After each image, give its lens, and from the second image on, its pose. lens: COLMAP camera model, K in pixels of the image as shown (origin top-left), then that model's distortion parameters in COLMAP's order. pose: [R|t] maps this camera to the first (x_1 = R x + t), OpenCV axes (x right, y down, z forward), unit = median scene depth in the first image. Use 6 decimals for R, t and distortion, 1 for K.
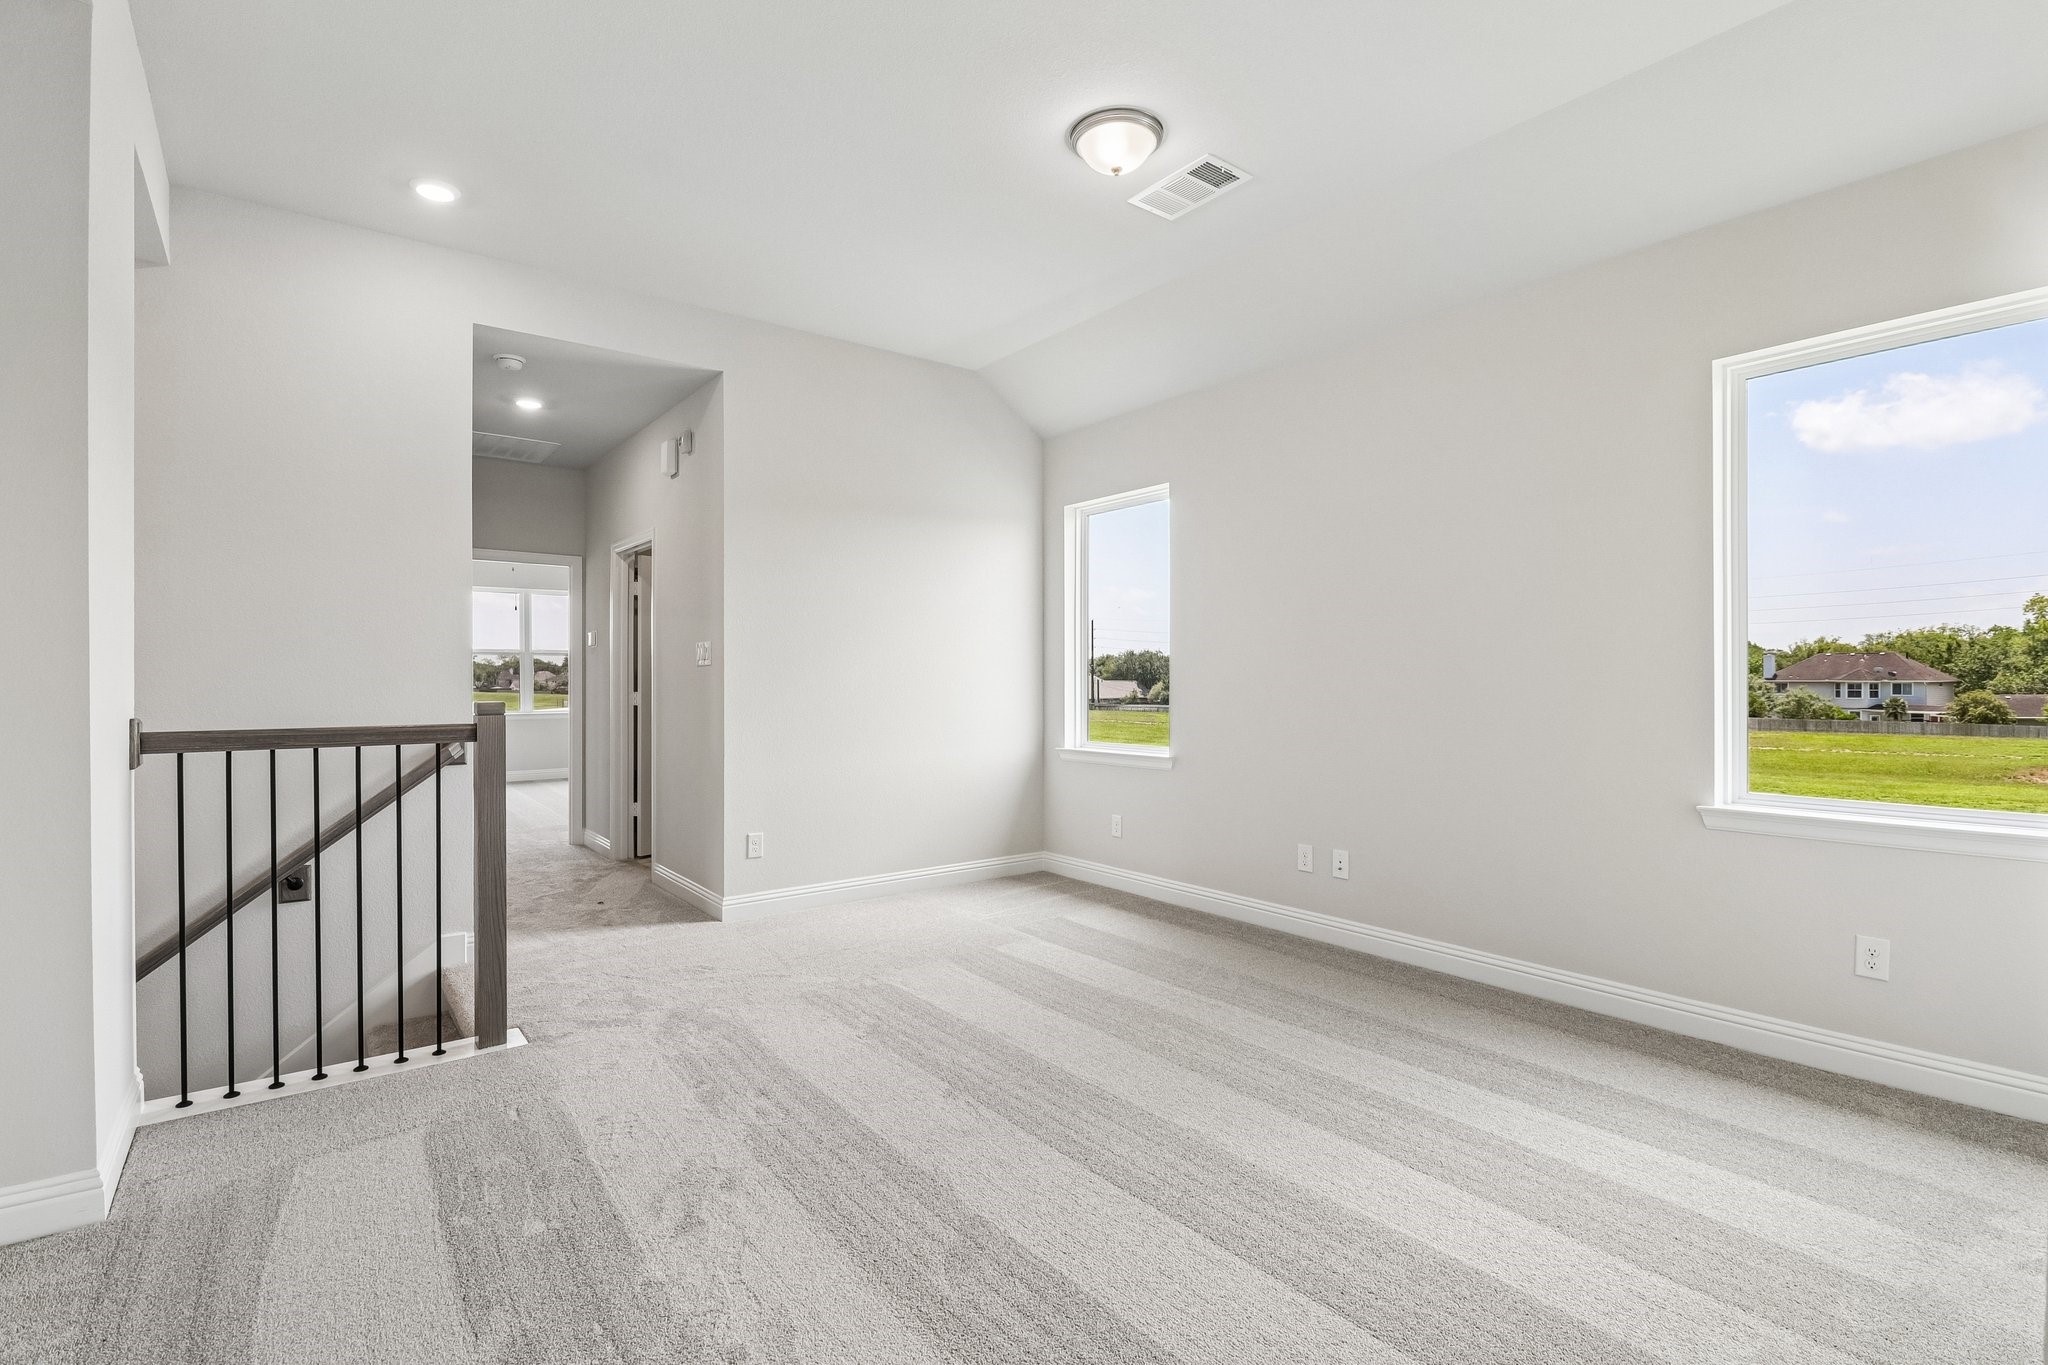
lens RADIAL K [[962.0, 0, 1024.0], [0, 962.0, 682.5], [0, 0, 1]] dist [-0.000772, -0.000285]
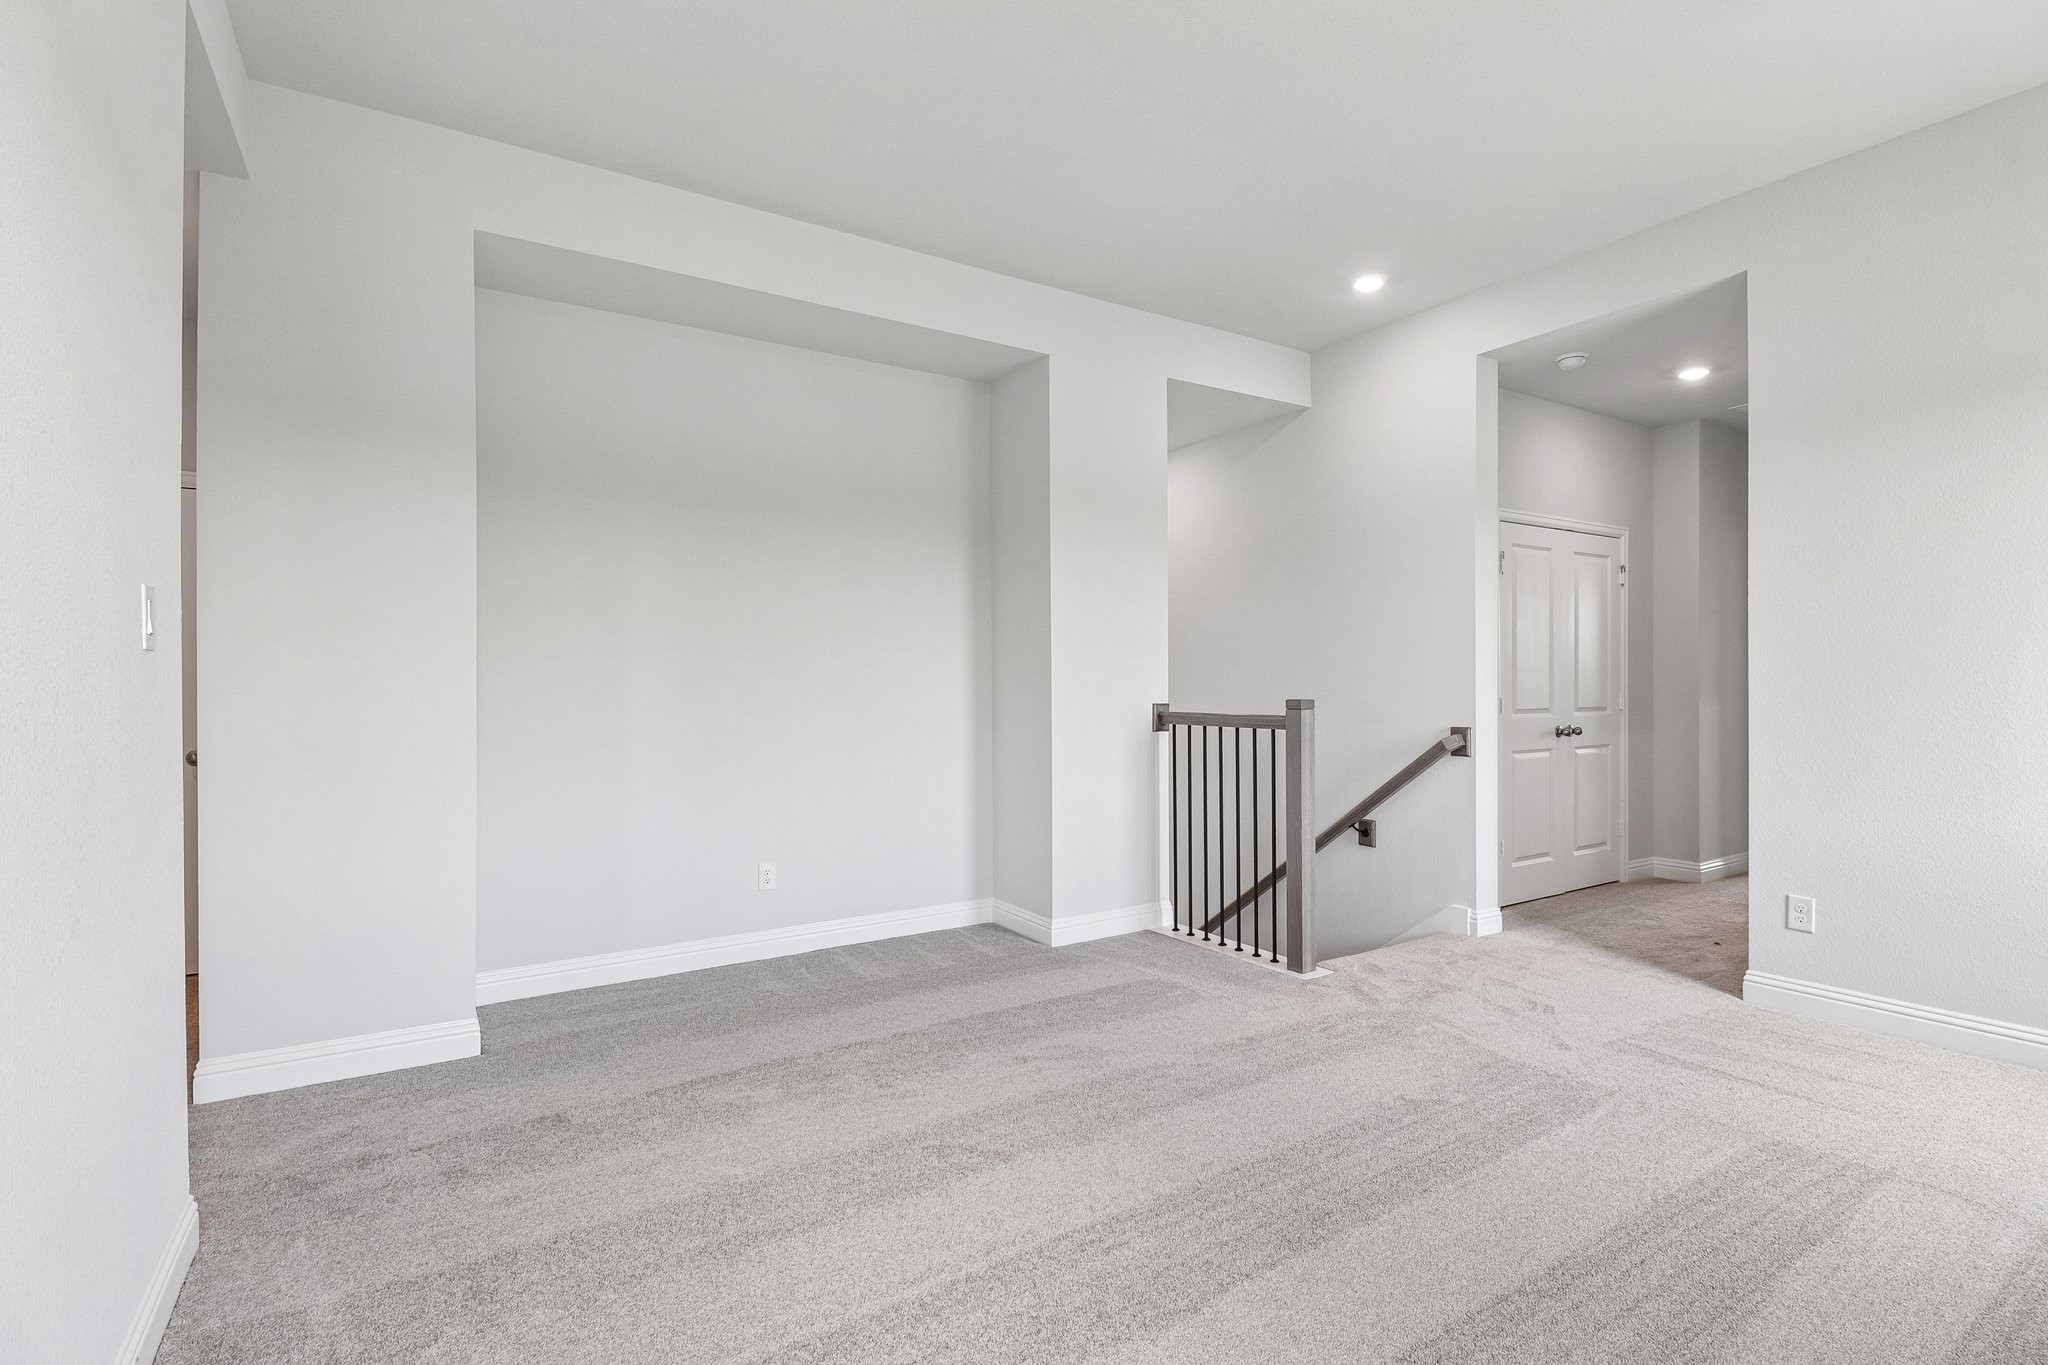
lens RADIAL K [[962.0, 0, 1024.0], [0, 962.0, 682.5], [0, 0, 1]] dist [-0.000772, -0.000285]
pose [[-0.099813, 0.005786, -0.994989, 0.845122], [0.003372, 0.999979, 0.005476, -0.012921], [0.995001, -0.002808, -0.099830, 0.874048]]
